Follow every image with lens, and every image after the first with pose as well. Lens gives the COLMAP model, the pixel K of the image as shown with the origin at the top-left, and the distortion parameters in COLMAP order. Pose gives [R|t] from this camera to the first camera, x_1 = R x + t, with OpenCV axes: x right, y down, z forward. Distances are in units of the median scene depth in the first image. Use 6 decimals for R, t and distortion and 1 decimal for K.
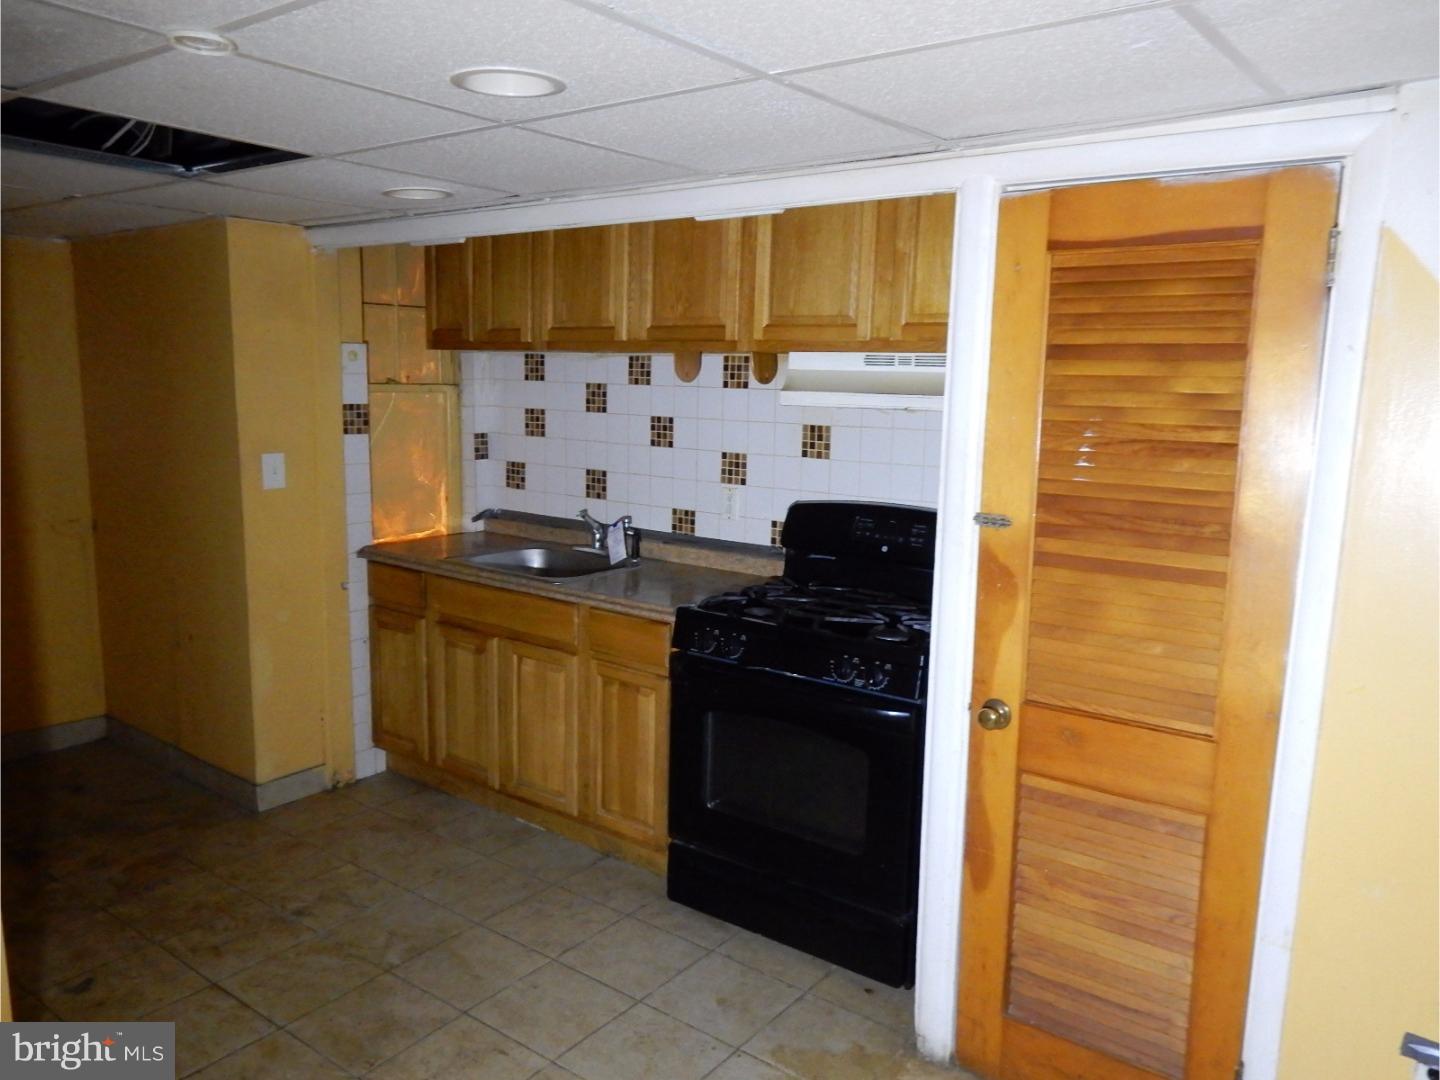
lens RADIAL K [[1059.3, 0, 721.1], [0, 1059.3, 540.4], [0, 0, 1]] dist [0.002511, -0.001281]
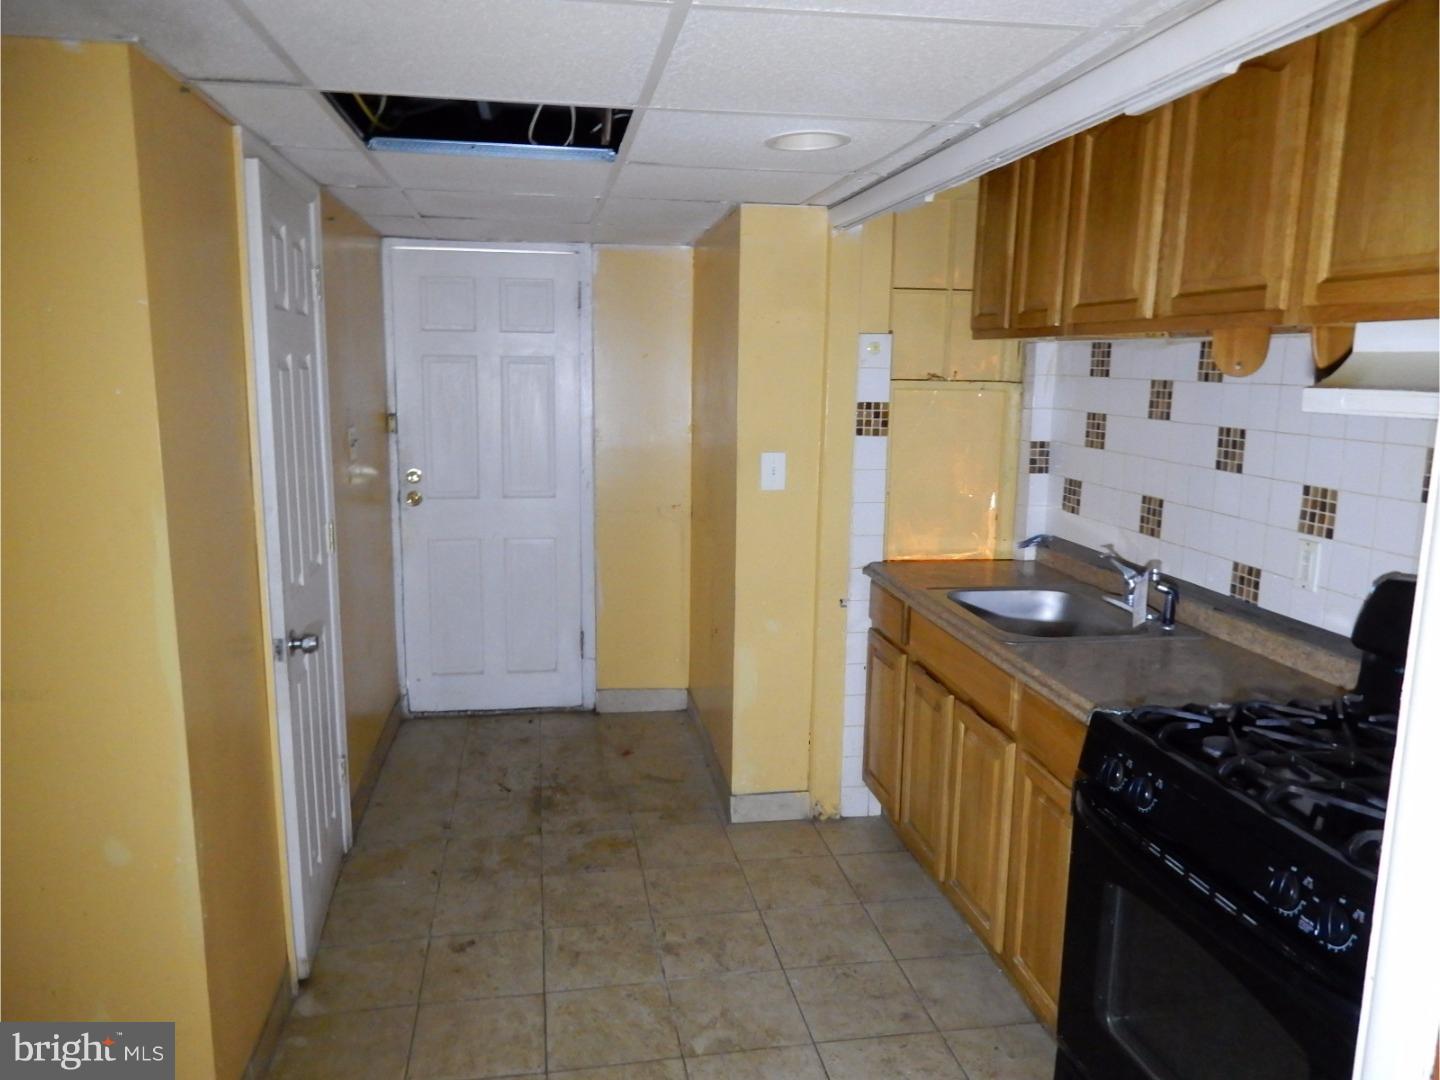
lens RADIAL K [[1059.3, 0, 719.3], [0, 1059.3, 542.1], [0, 0, 1]] dist [0.002511, -0.001281]
pose [[0.724051, 0.107117, -0.681378, 0.180784], [-0.109109, 0.993217, 0.040198, -0.034048], [0.681062, 0.045239, 0.730827, 0.270131]]
